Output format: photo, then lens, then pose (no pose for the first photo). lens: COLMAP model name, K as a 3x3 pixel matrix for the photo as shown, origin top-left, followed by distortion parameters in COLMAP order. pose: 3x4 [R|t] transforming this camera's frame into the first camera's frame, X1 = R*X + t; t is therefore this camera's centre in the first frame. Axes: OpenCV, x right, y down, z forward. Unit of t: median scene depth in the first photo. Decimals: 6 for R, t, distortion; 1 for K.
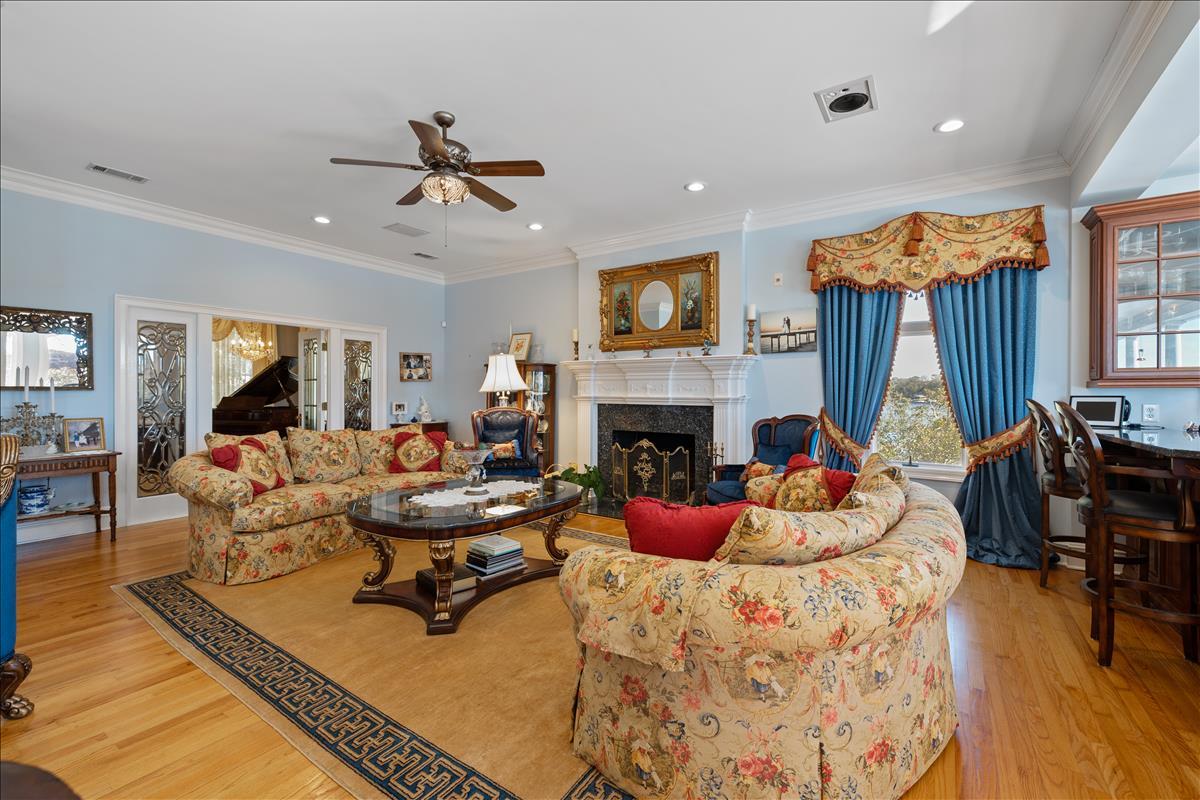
lens RADIAL K [[506.9, 0, 597.7], [0, 506.9, 393.2], [0, 0, 1]] dist [-0.002385, -0.000421]
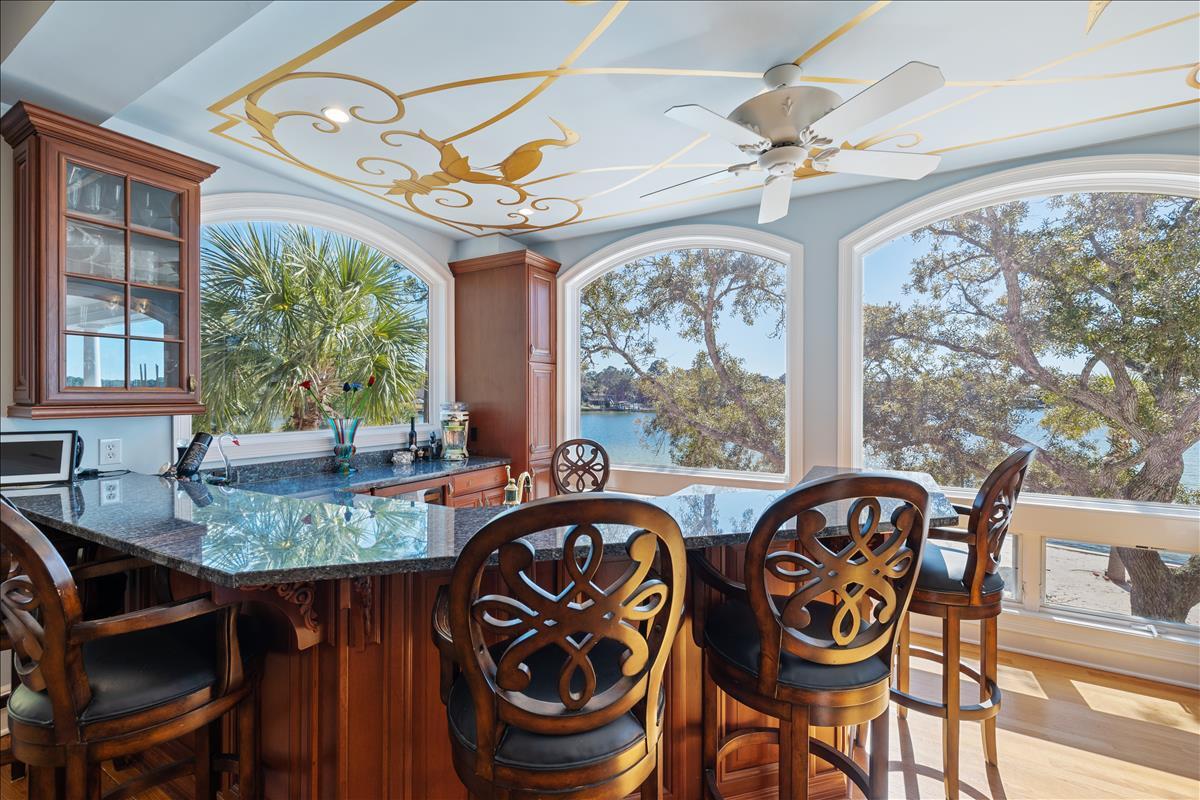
lens RADIAL K [[503.1, 0, 600.0], [0, 503.1, 400.0], [0, 0, 1]] dist [-0.000390, 0.000089]
pose [[-0.084734, -0.009331, 0.996360, 0.283612], [-0.003762, 0.999952, 0.009045, -0.032384], [-0.996397, -0.002982, -0.084765, 0.316030]]
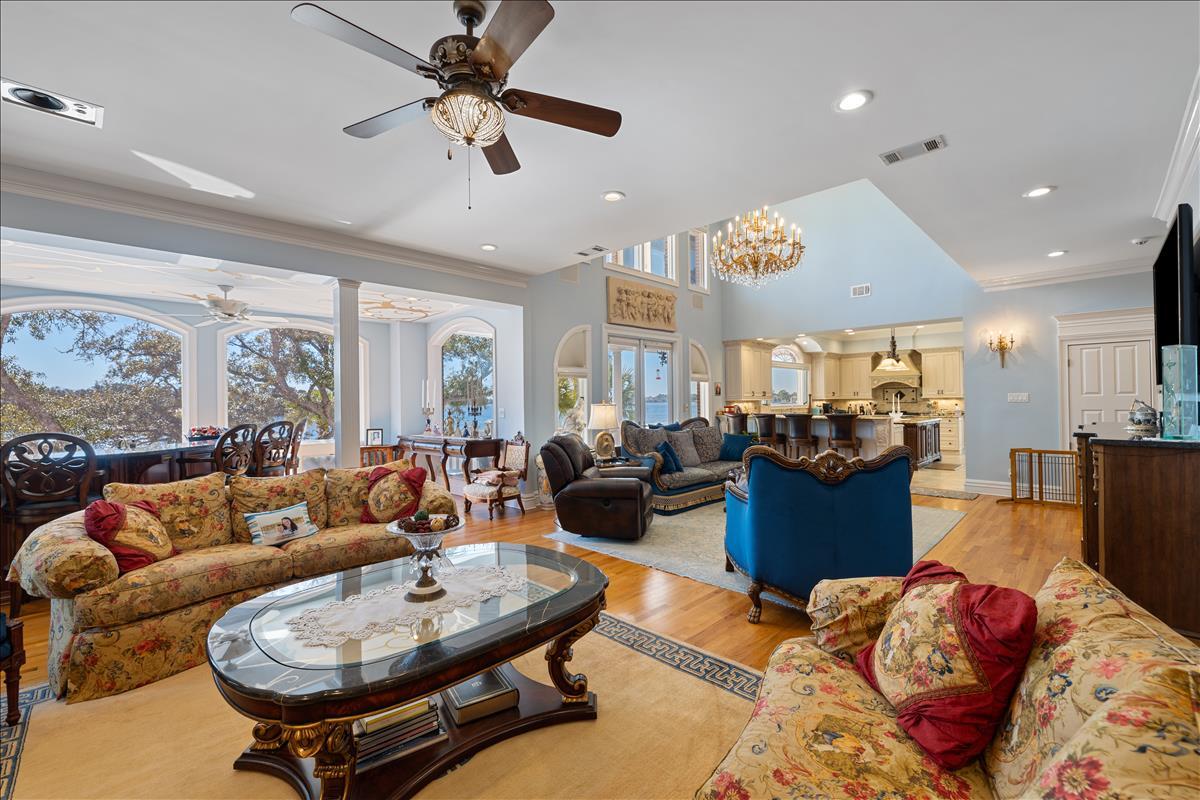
lens RADIAL K [[503.1, 0, 600.0], [0, 503.1, 400.0], [0, 0, 1]] dist [-0.000390, 0.000089]
pose [[-0.983862, 0.012708, 0.178475, -0.428330], [0.012532, 0.999919, -0.002115, -0.029942], [-0.178488, 0.000156, -0.983942, 1.200652]]
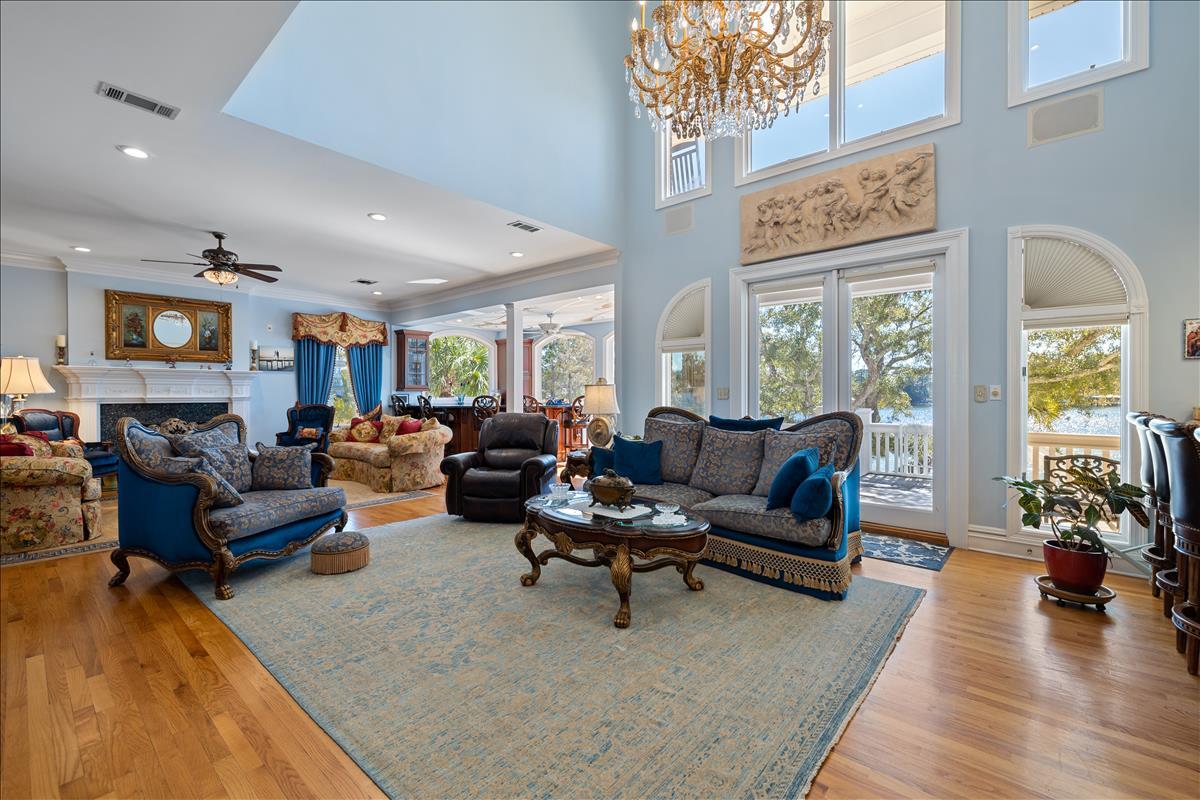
lens RADIAL K [[506.9, 0, 597.7], [0, 506.9, 393.2], [0, 0, 1]] dist [-0.002385, -0.000421]
pose [[0.117572, -0.003081, 0.993060, -1.395662], [0.003971, 0.999989, 0.002632, -0.003127], [-0.993056, 0.003634, 0.117583, -0.353925]]
